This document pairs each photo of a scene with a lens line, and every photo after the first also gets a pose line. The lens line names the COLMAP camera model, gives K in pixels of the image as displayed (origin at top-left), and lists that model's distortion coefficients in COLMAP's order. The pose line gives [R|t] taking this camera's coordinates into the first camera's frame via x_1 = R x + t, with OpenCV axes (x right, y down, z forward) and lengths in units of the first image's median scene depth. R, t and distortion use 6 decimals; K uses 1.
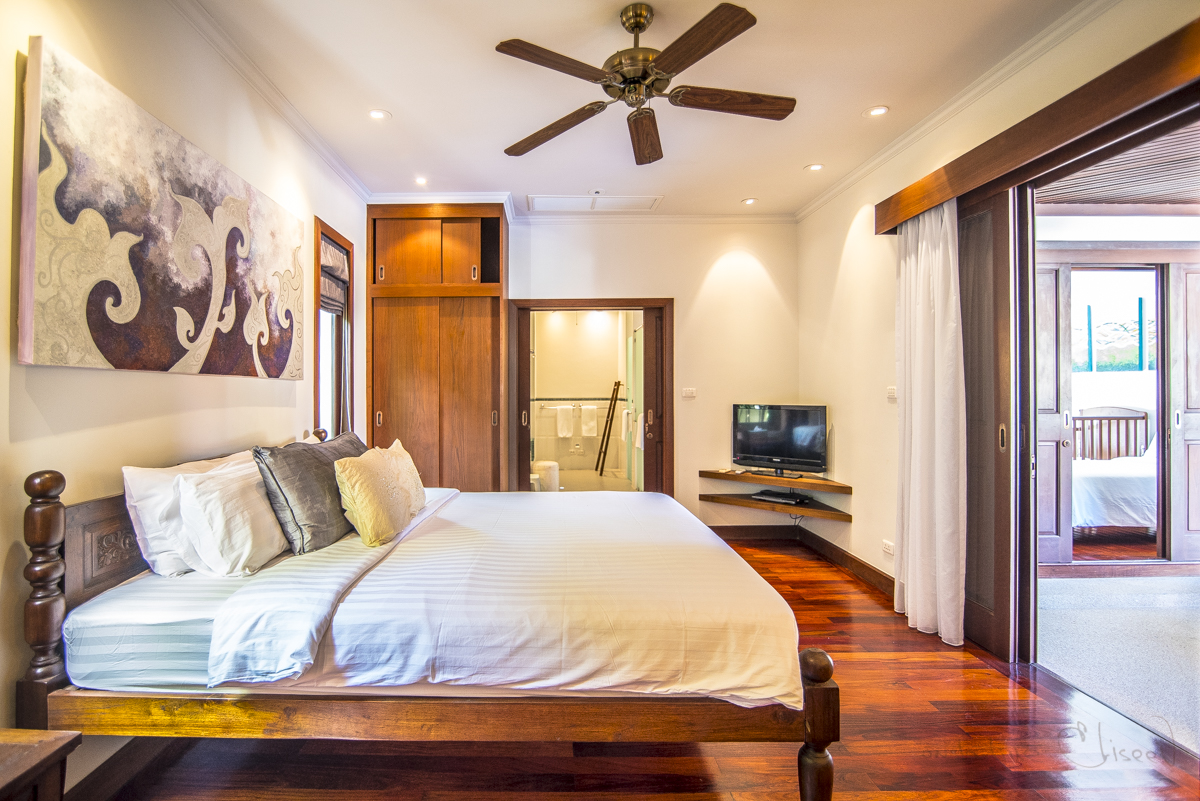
lens RADIAL K [[562.9, 0, 567.7], [0, 562.9, 385.7], [0, 0, 1]] dist [-0.019169, 0.000647]
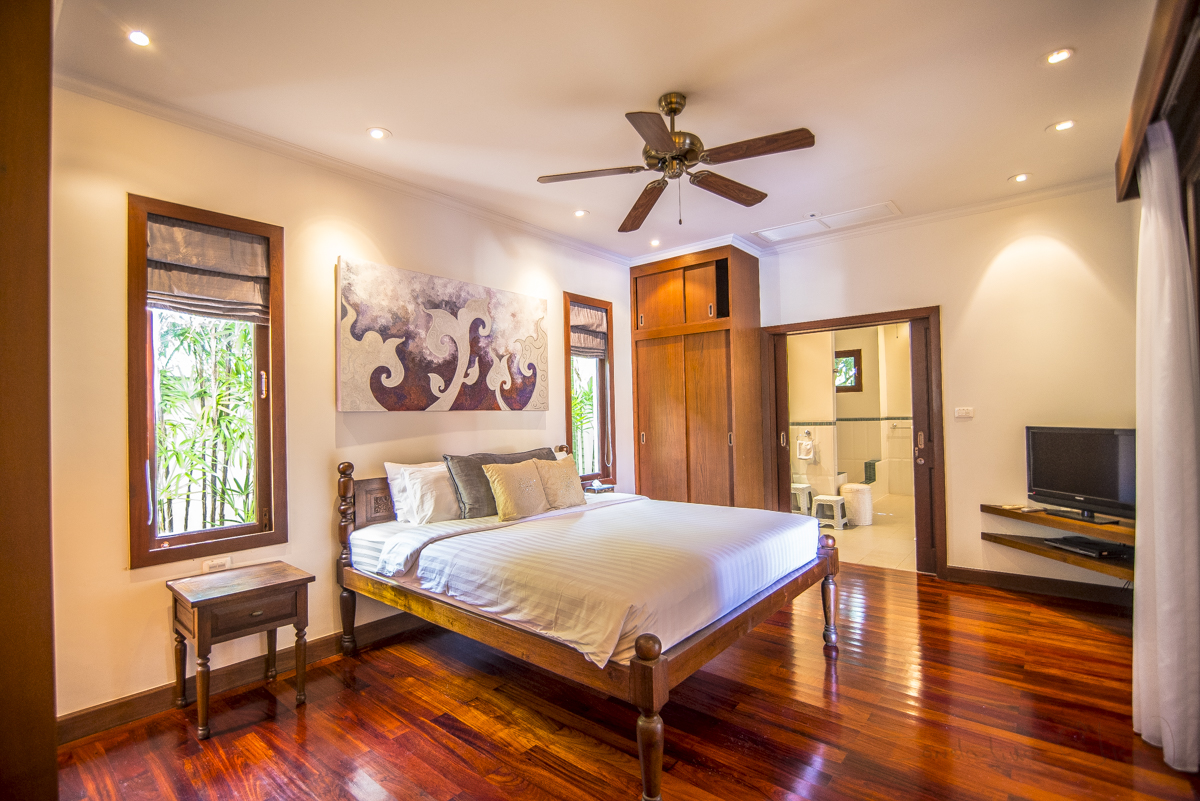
lens RADIAL K [[562.9, 0, 616.2], [0, 562.9, 401.7], [0, 0, 1]] dist [-0.019169, 0.000647]
pose [[0.774297, -0.024091, -0.632363, 0.744971], [0.023453, 0.999681, -0.009368, -0.019416], [0.632387, -0.007577, 0.774615, 0.001387]]
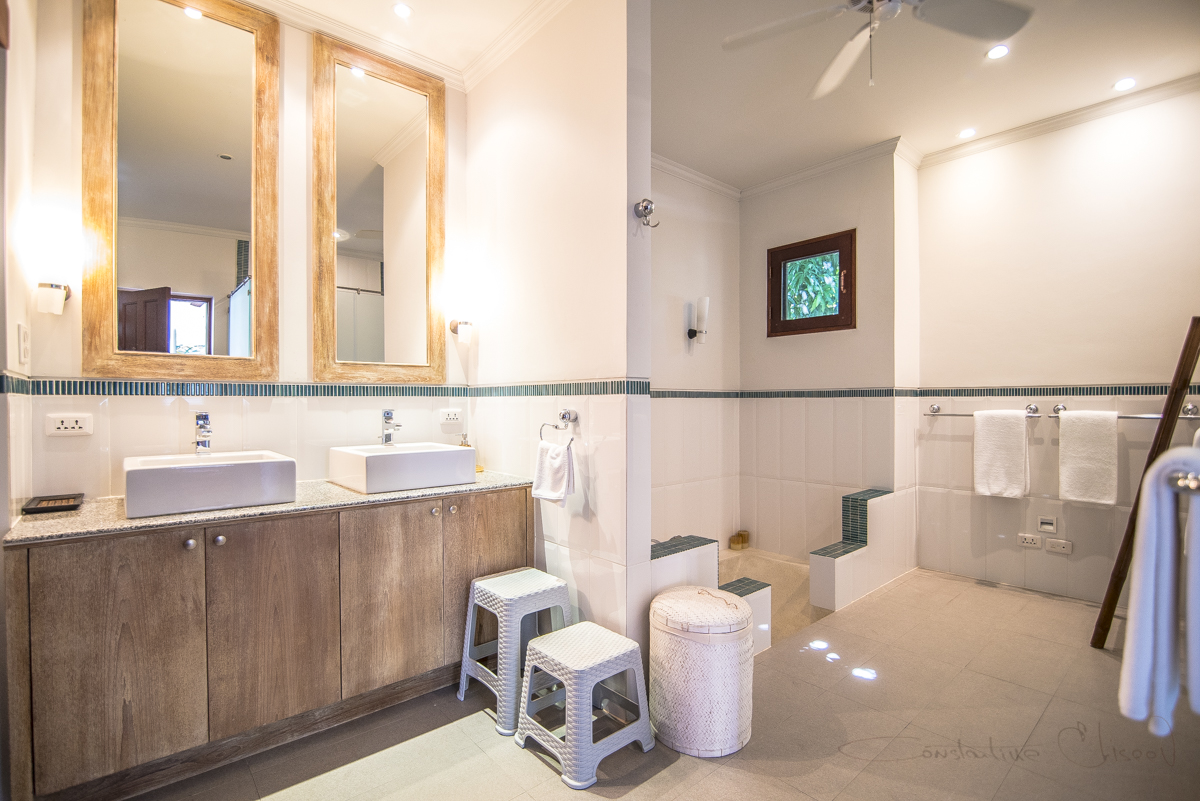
lens RADIAL K [[562.9, 0, 605.8], [0, 562.9, 404.1], [0, 0, 1]] dist [-0.019169, 0.000647]
pose [[0.651708, 0.009214, -0.758414, 0.406275], [0.004709, 0.999858, 0.016194, 0.103523], [0.758456, -0.014125, 0.651572, 2.331136]]
